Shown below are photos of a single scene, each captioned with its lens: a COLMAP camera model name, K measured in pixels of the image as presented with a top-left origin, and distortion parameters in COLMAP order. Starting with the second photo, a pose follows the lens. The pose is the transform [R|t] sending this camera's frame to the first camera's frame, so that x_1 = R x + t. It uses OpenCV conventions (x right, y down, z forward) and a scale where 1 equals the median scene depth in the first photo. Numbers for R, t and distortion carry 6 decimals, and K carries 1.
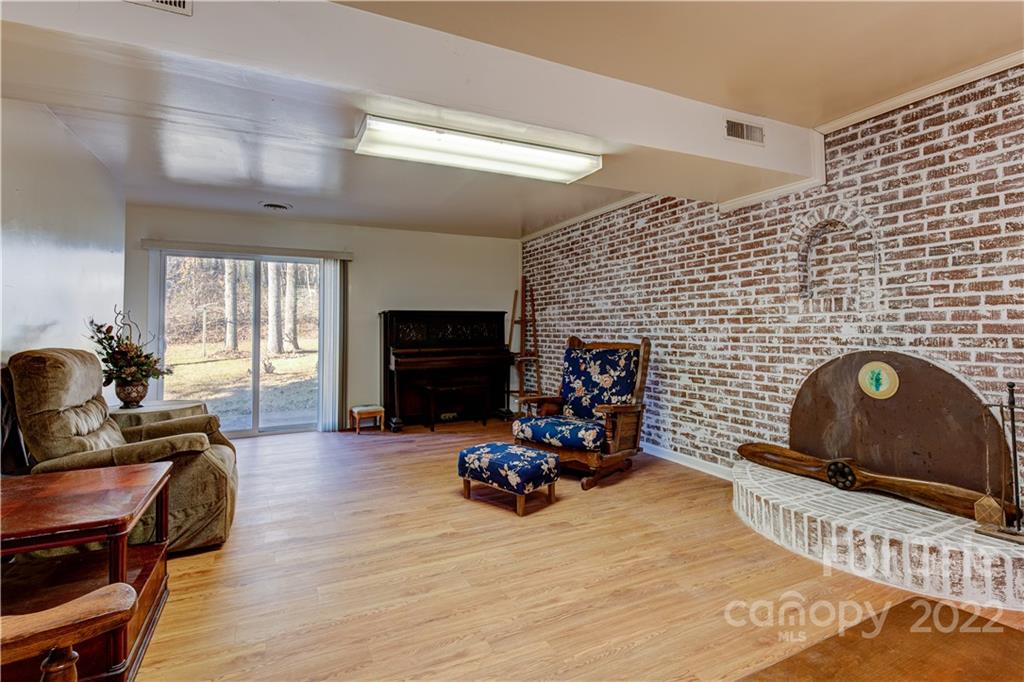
lens RADIAL K [[505.9, 0, 514.4], [0, 505.9, 323.7], [0, 0, 1]] dist [0.013938, -0.010434]
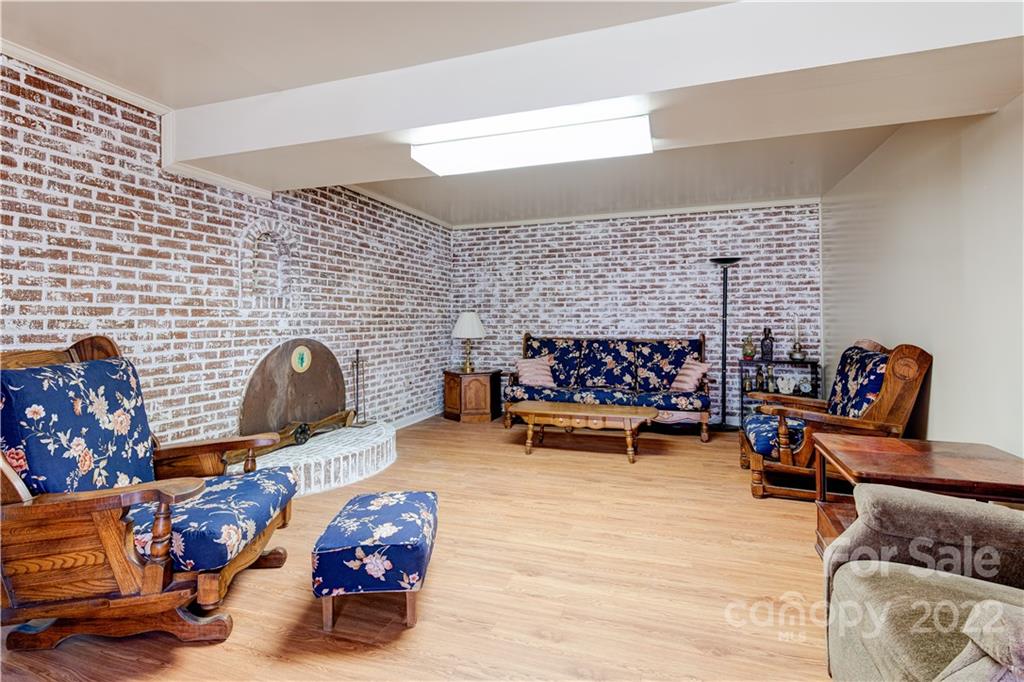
lens RADIAL K [[505.9, 0, 514.4], [0, 505.9, 323.7], [0, 0, 1]] dist [0.013938, -0.010434]
pose [[-0.720258, 0.005705, 0.693683, -0.548255], [-0.001192, 0.999955, -0.009461, 0.020723], [-0.693706, -0.007641, -0.720218, 1.291582]]
